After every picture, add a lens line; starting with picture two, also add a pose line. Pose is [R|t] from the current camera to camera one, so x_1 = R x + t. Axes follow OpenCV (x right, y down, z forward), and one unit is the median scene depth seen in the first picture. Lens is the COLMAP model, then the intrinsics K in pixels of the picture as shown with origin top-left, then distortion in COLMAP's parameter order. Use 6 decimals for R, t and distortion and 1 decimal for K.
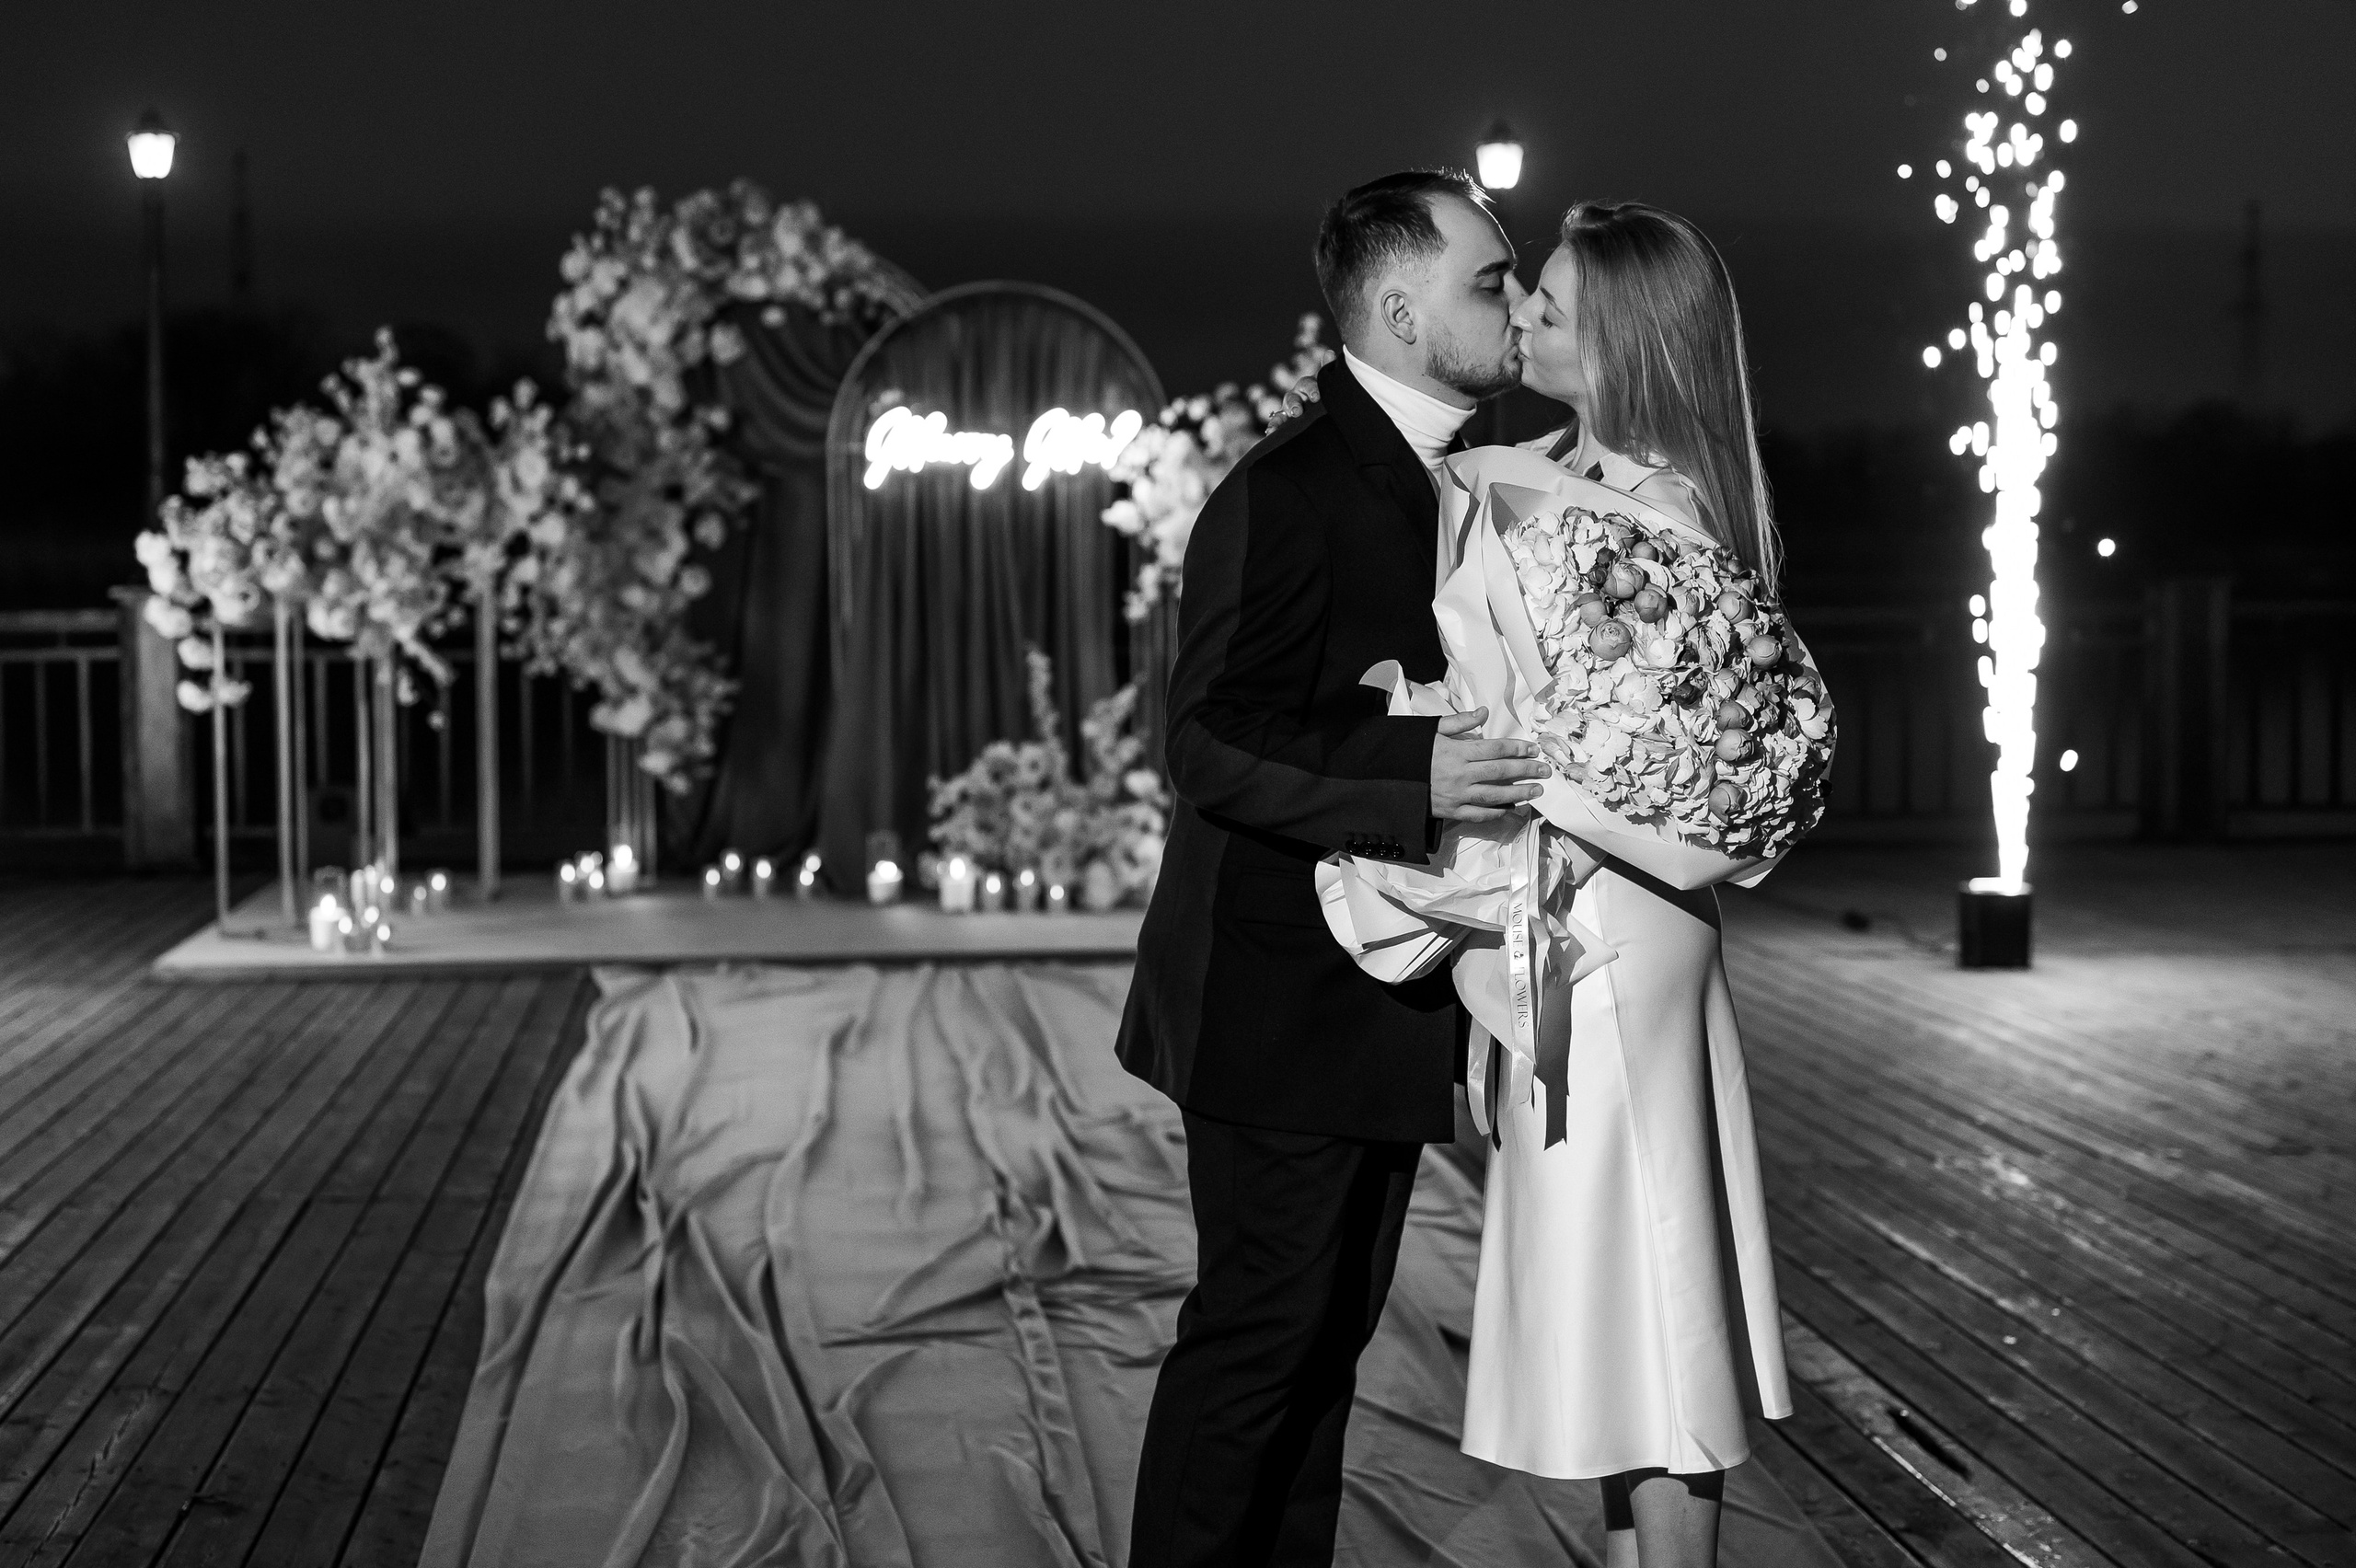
lens RADIAL K [[3579.1, 0, 1188.9], [0, 3579.1, 779.4], [0, 0, 1]] dist [0.012942, 0.000000]
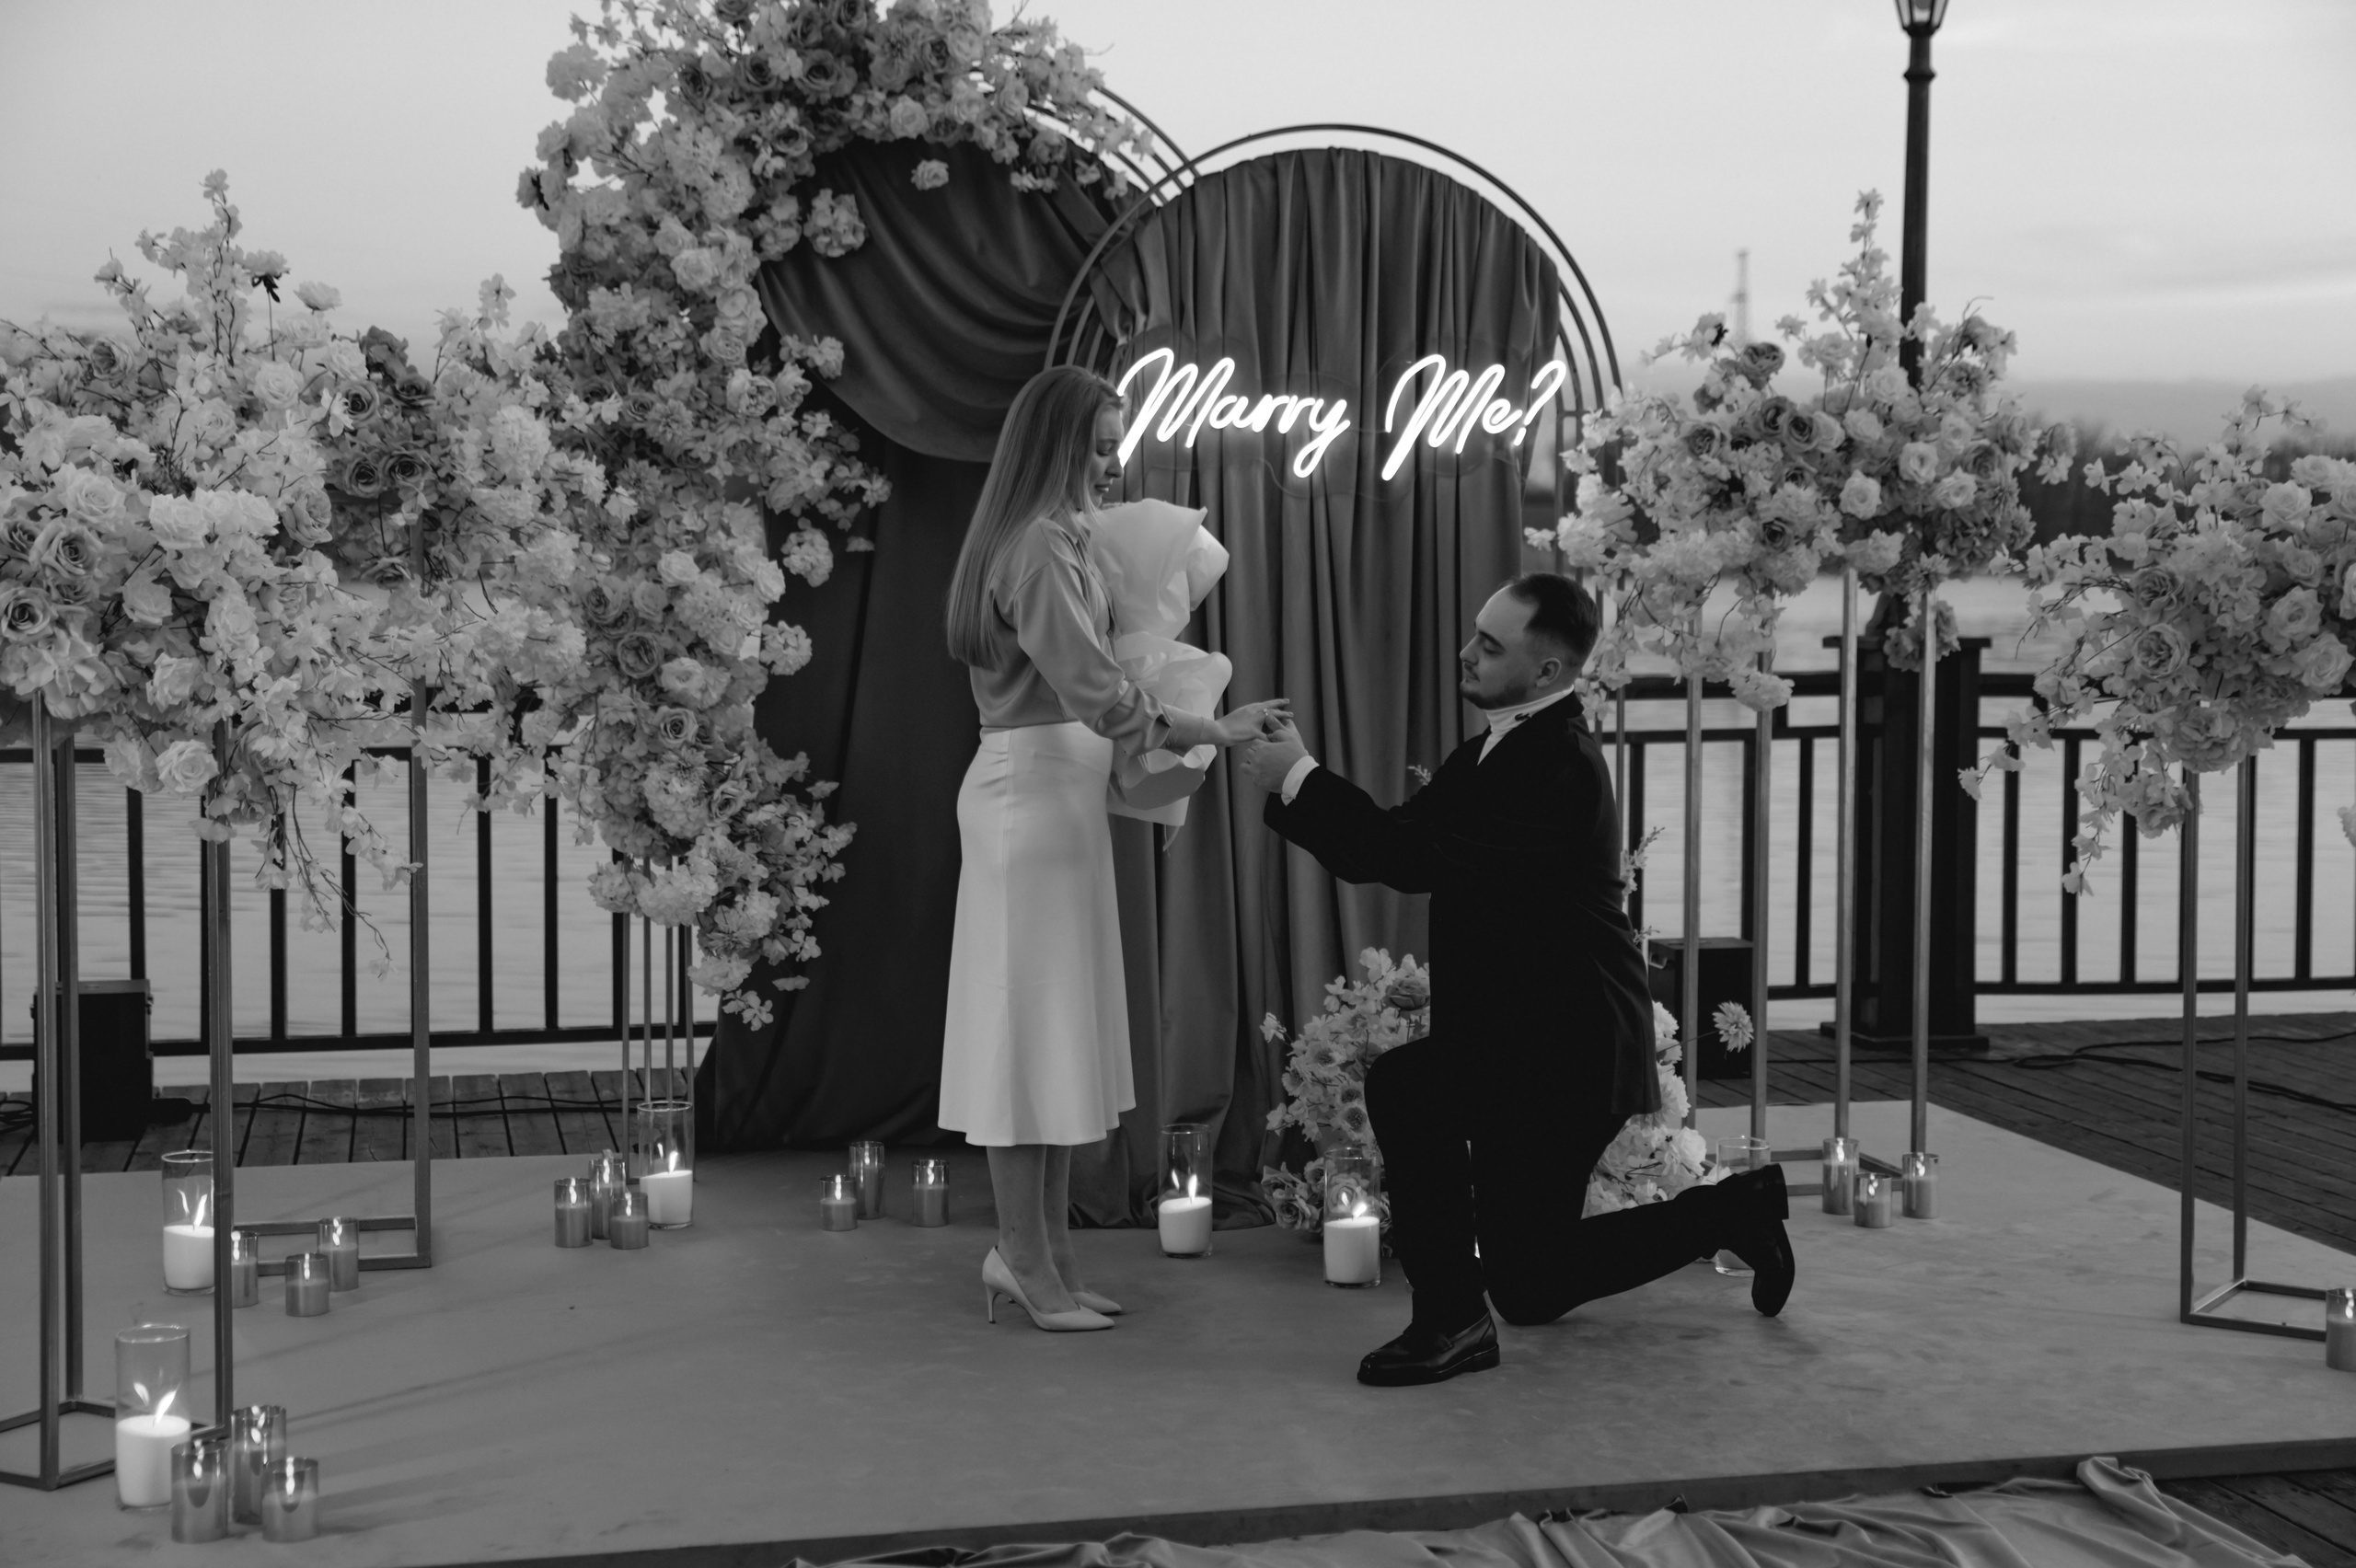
lens RADIAL K [[3258.3, 0, 1173.2], [0, 3258.3, 743.7], [0, 0, 1]] dist [0.050121, 0.000000]
pose [[0.993055, -0.000208, 0.117651, -0.145299], [0.000701, 0.999991, -0.004153, -0.040255], [-0.117649, 0.004206, 0.993046, 0.515672]]
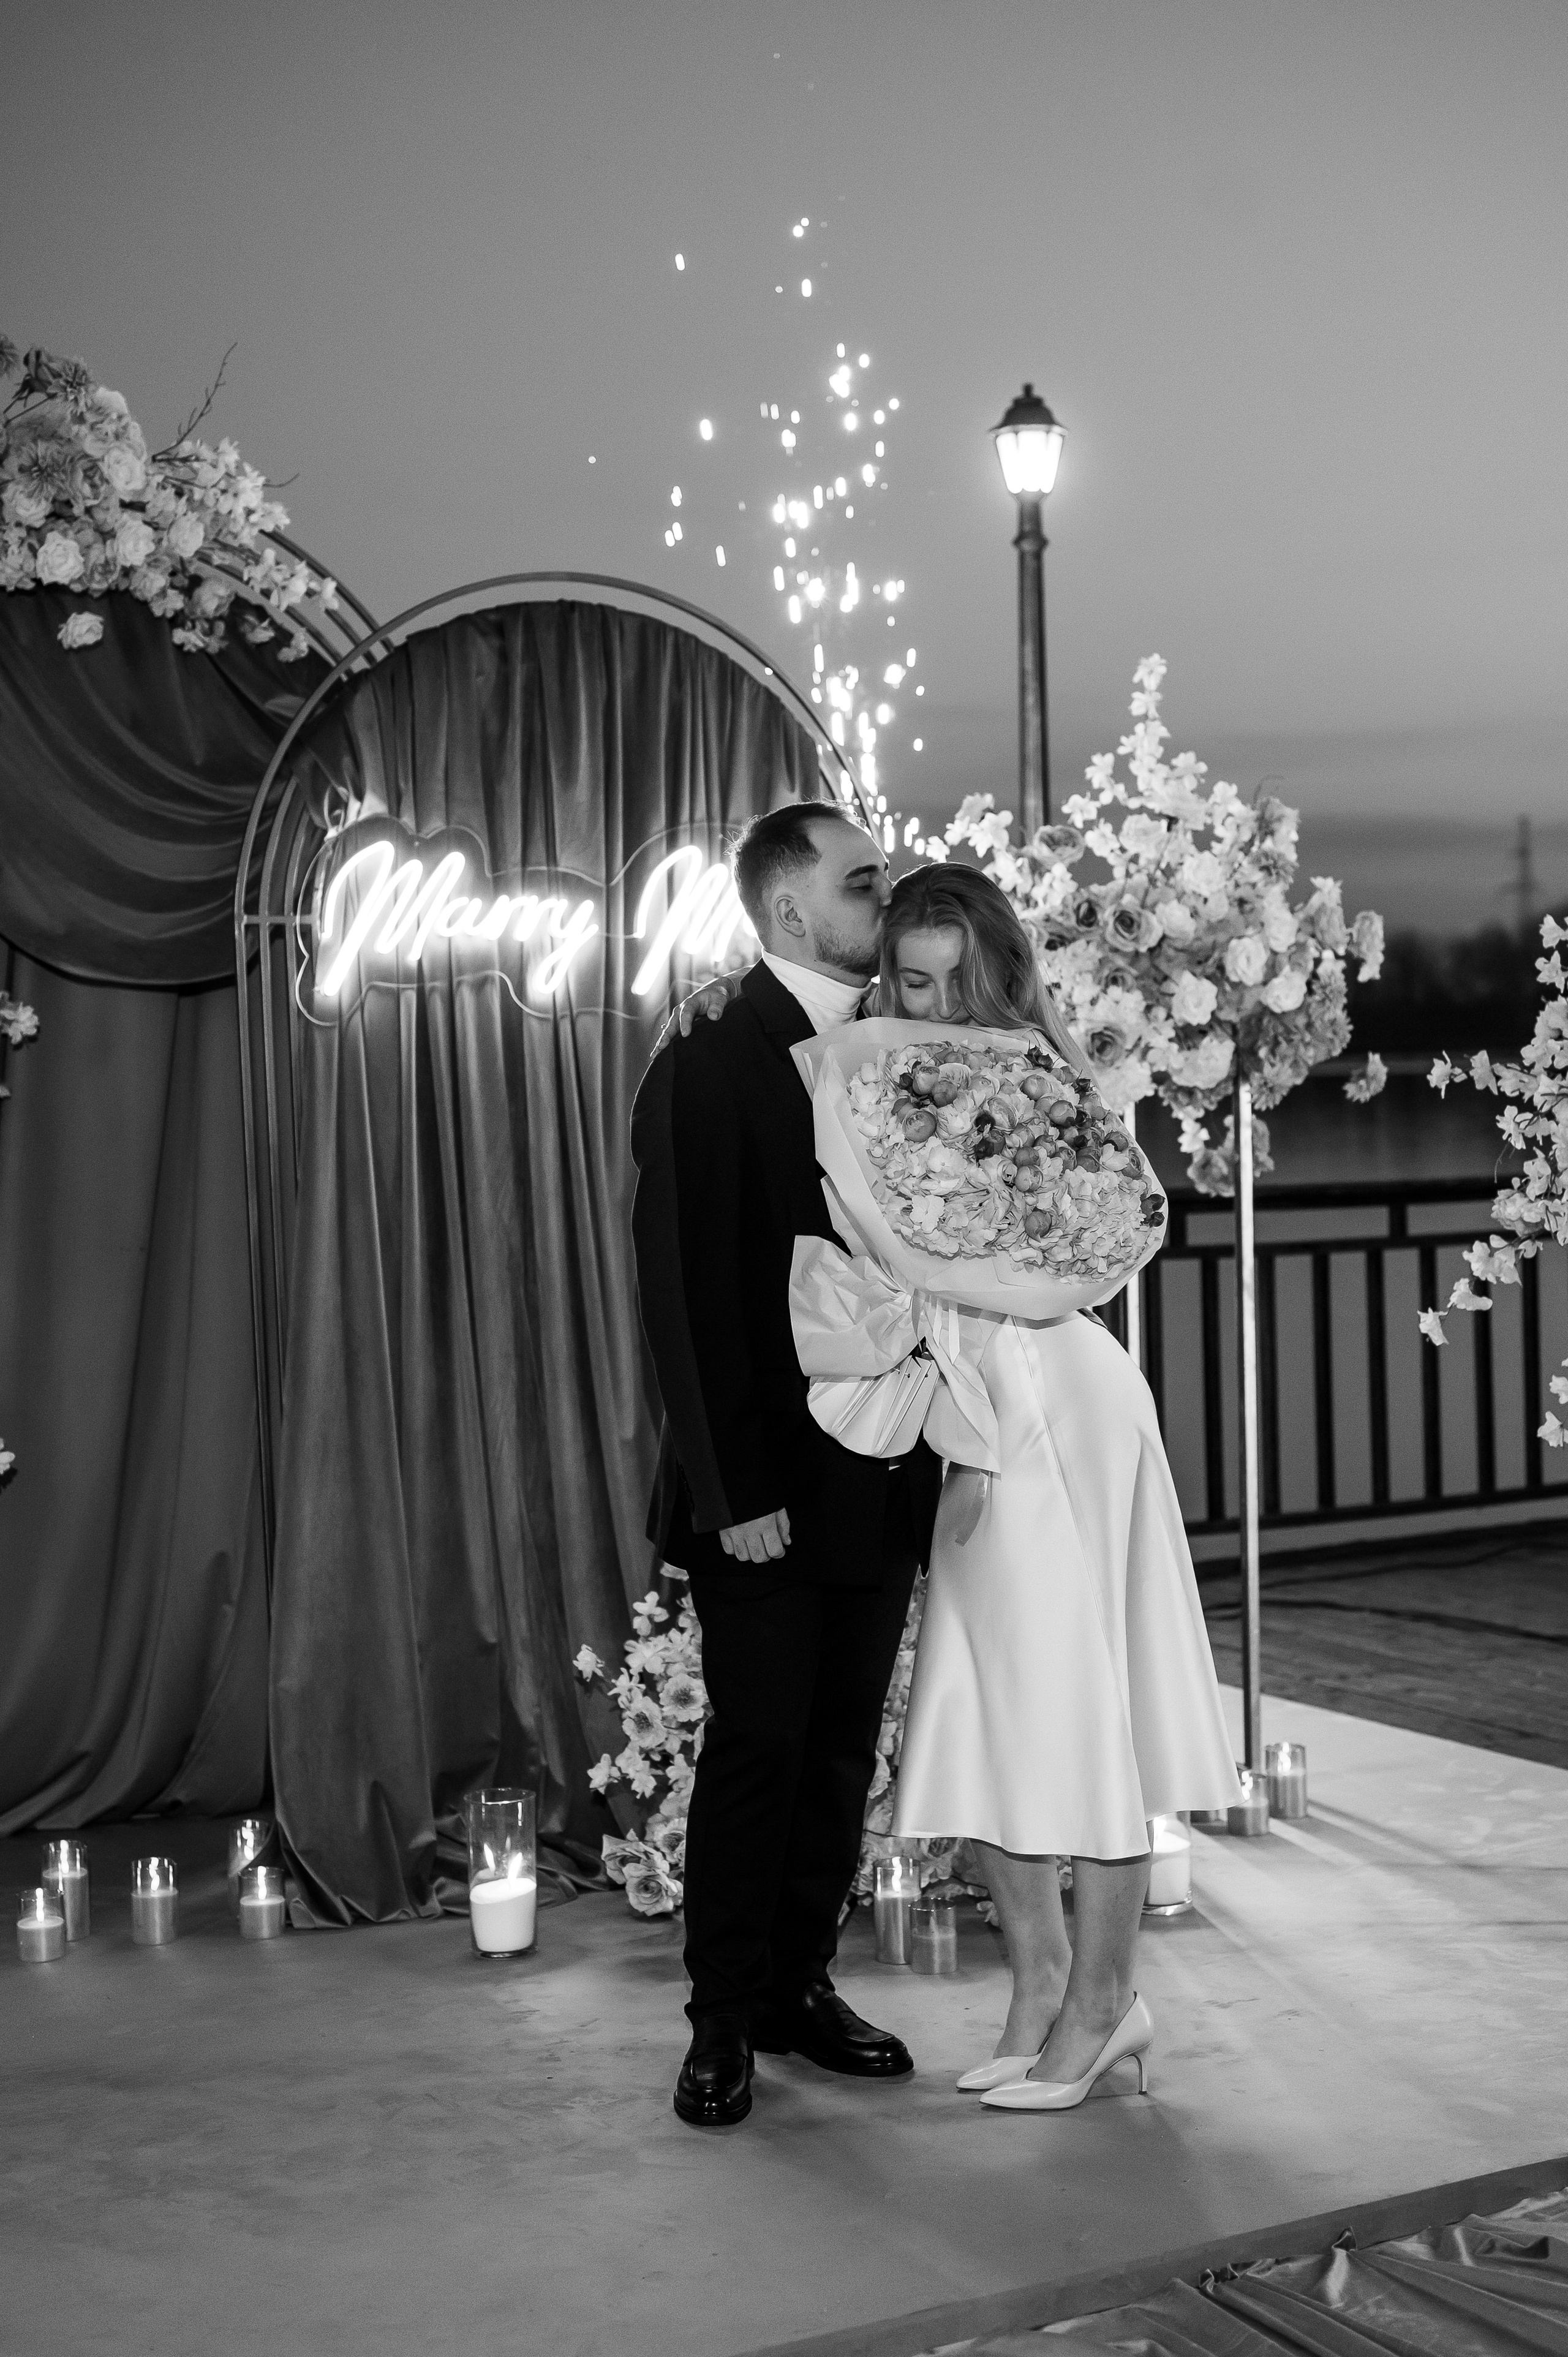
lens RADIAL K [[3384.5, 0, 779.4], [0, 3384.5, 1192.5], [0, 0, 1]] dist [0.026089, 0.000000]
pose [[0.923032, -0.036684, 0.382969, -0.210582], [0.047306, 0.998712, -0.018353, -0.049036], [-0.381803, 0.035057, 0.923579, 0.605049]]
